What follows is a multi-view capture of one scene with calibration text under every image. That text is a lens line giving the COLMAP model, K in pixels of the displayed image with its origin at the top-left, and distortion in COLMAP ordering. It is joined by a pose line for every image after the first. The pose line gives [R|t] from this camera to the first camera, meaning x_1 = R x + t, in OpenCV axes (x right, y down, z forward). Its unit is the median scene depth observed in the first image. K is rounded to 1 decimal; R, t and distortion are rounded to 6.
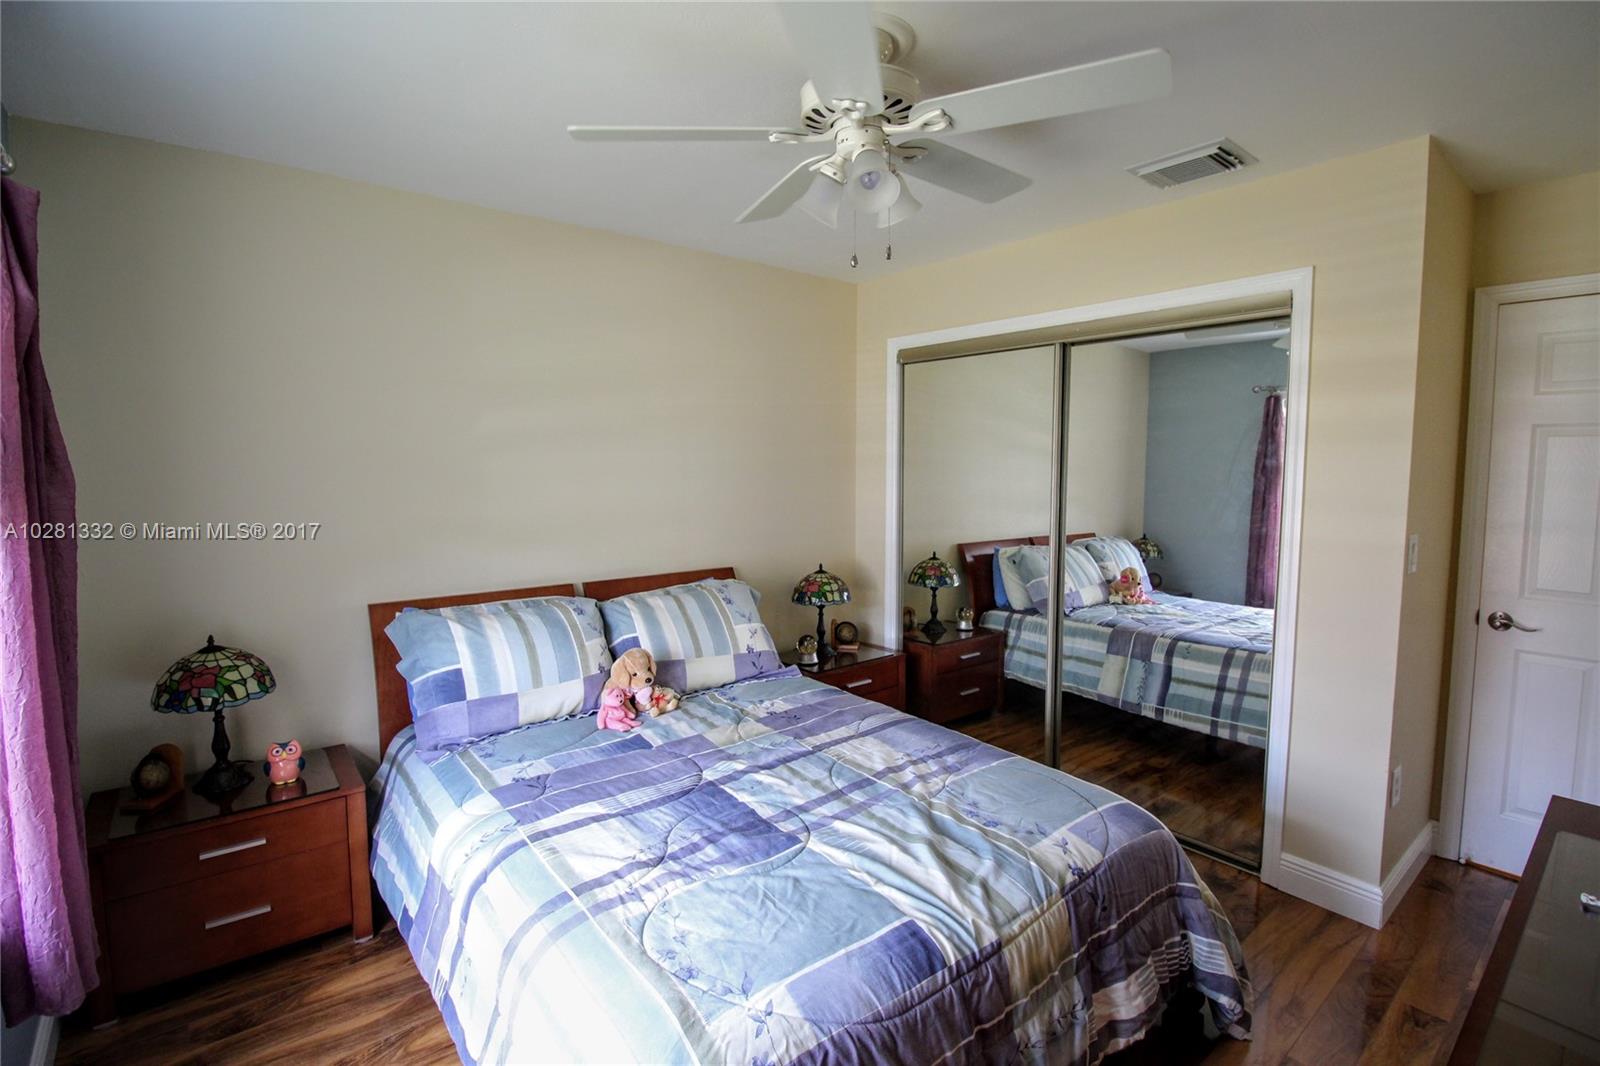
lens RADIAL K [[743.4, 0, 805.7], [0, 743.4, 516.6], [0, 0, 1]] dist [-0.000575, -0.013848]
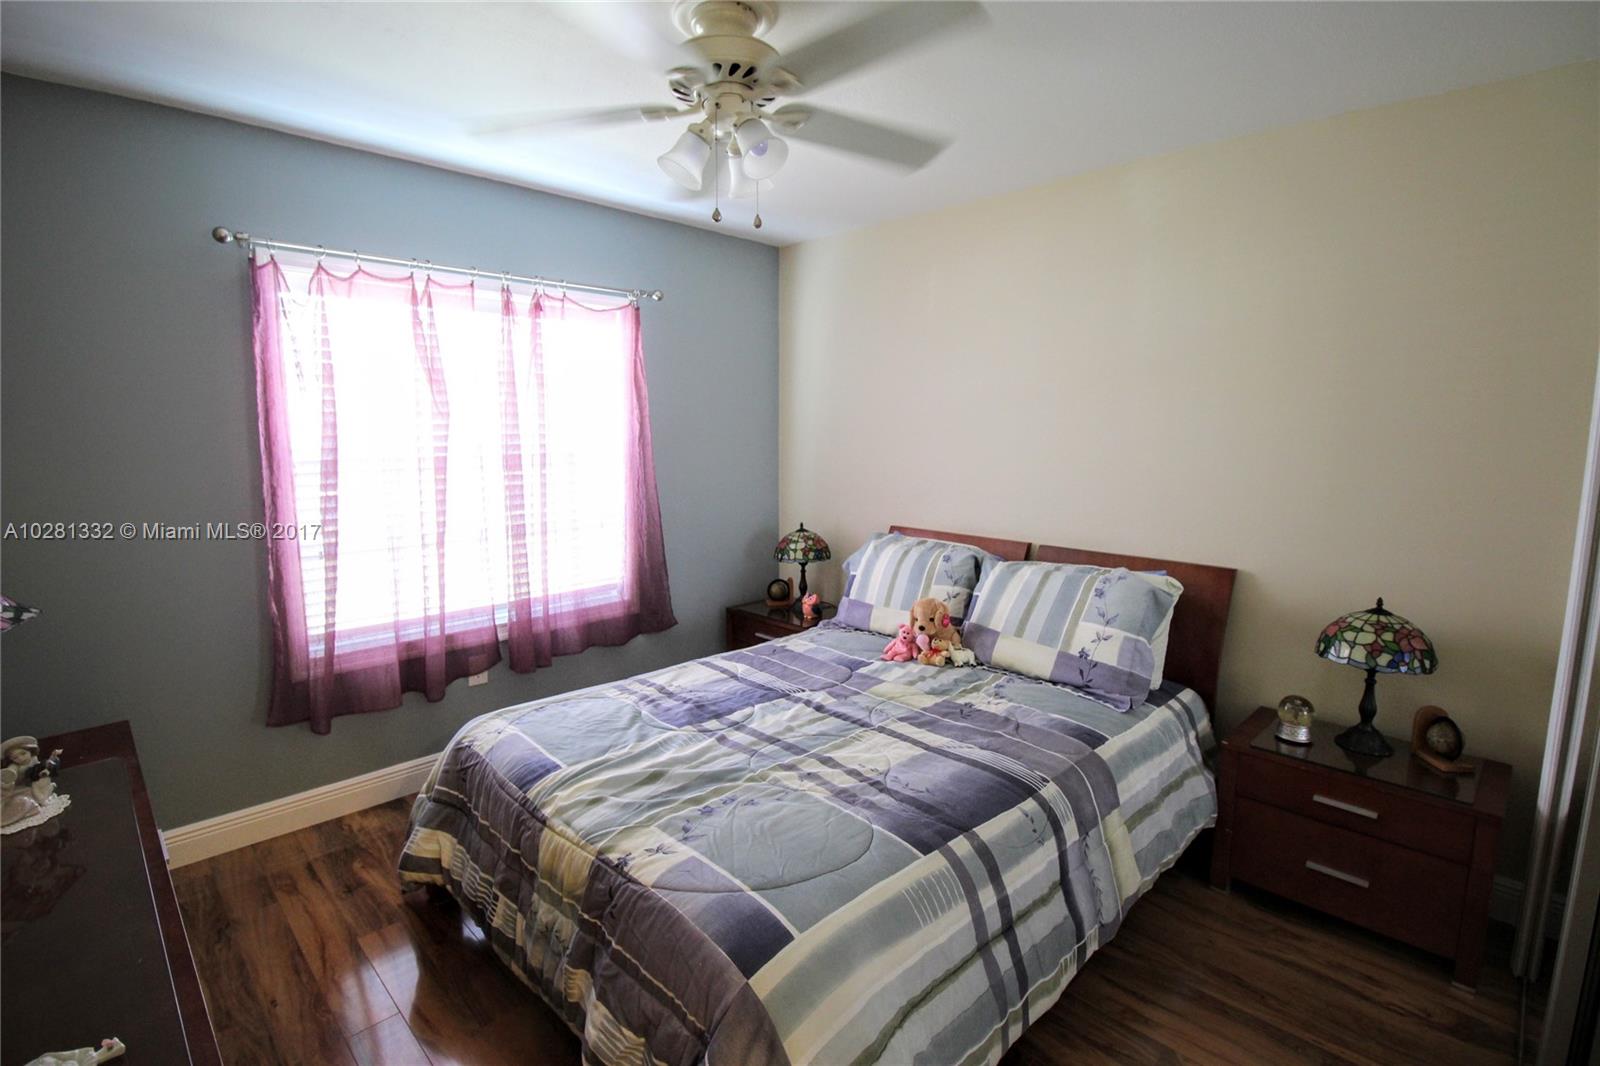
lens RADIAL K [[743.4, 0, 805.7], [0, 743.4, 516.6], [0, 0, 1]] dist [-0.000575, -0.013848]
pose [[0.102615, 0.123654, -0.987006, 0.947658], [-0.078751, 0.990139, 0.115859, -0.058132], [0.991599, 0.065838, 0.111341, 0.826424]]
